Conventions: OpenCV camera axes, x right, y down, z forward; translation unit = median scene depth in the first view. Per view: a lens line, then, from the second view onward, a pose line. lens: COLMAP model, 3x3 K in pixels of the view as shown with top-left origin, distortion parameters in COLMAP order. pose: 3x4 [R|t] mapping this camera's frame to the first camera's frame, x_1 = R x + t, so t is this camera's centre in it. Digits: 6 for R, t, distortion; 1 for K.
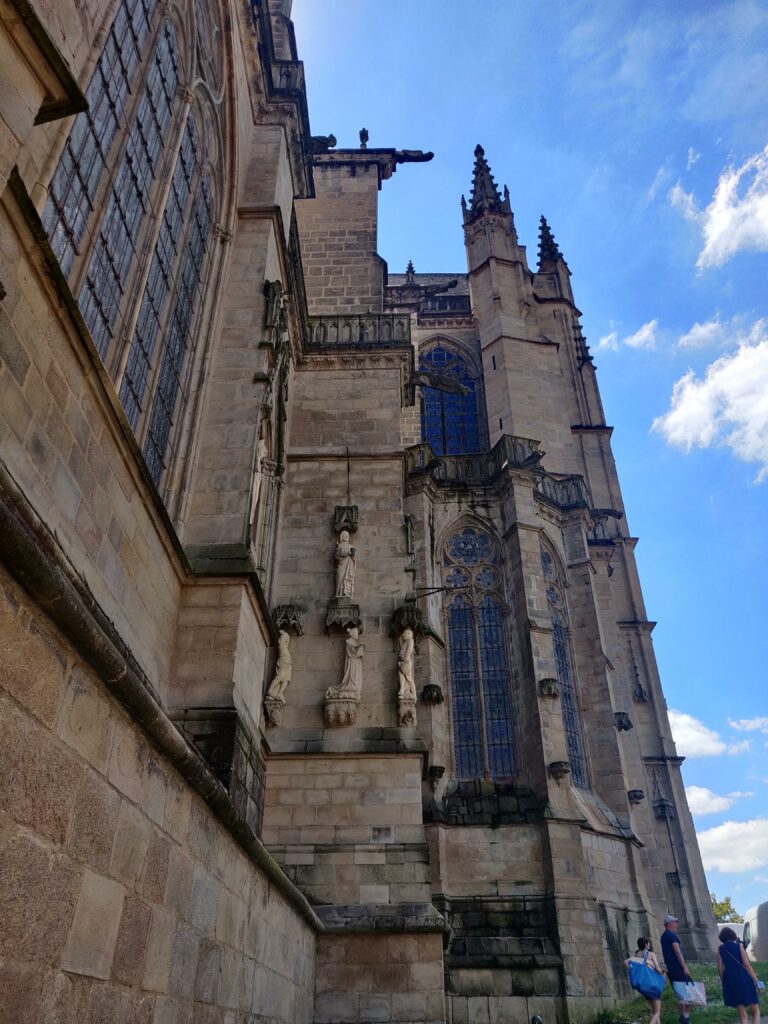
lens RADIAL K [[759.0, 0, 384.0], [0, 759.0, 512.0], [0, 0, 1]] dist [-0.036193, 0.096642]
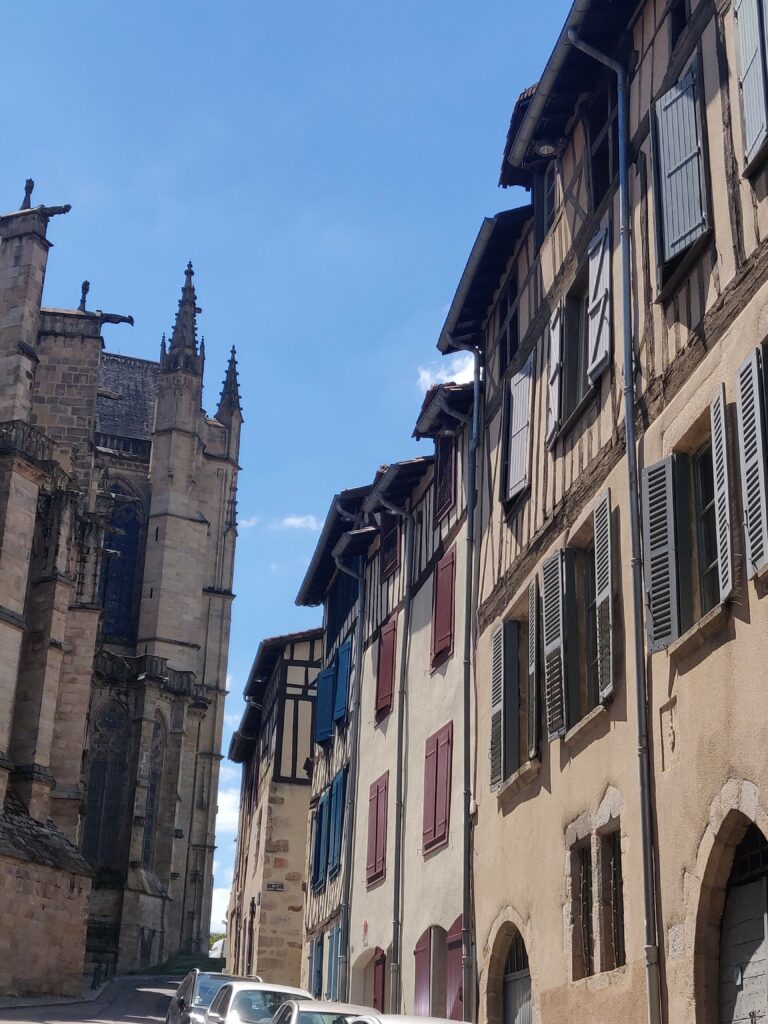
lens RADIAL K [[1530.3, 0, 384.0], [0, 1530.3, 512.0], [0, 0, 1]] dist [0.190653, -1.226604]
pose [[0.931941, 0.158058, 0.326349, -0.502372], [-0.230805, 0.952707, 0.197683, -1.197002], [-0.279670, -0.259551, 0.924347, -2.147167]]
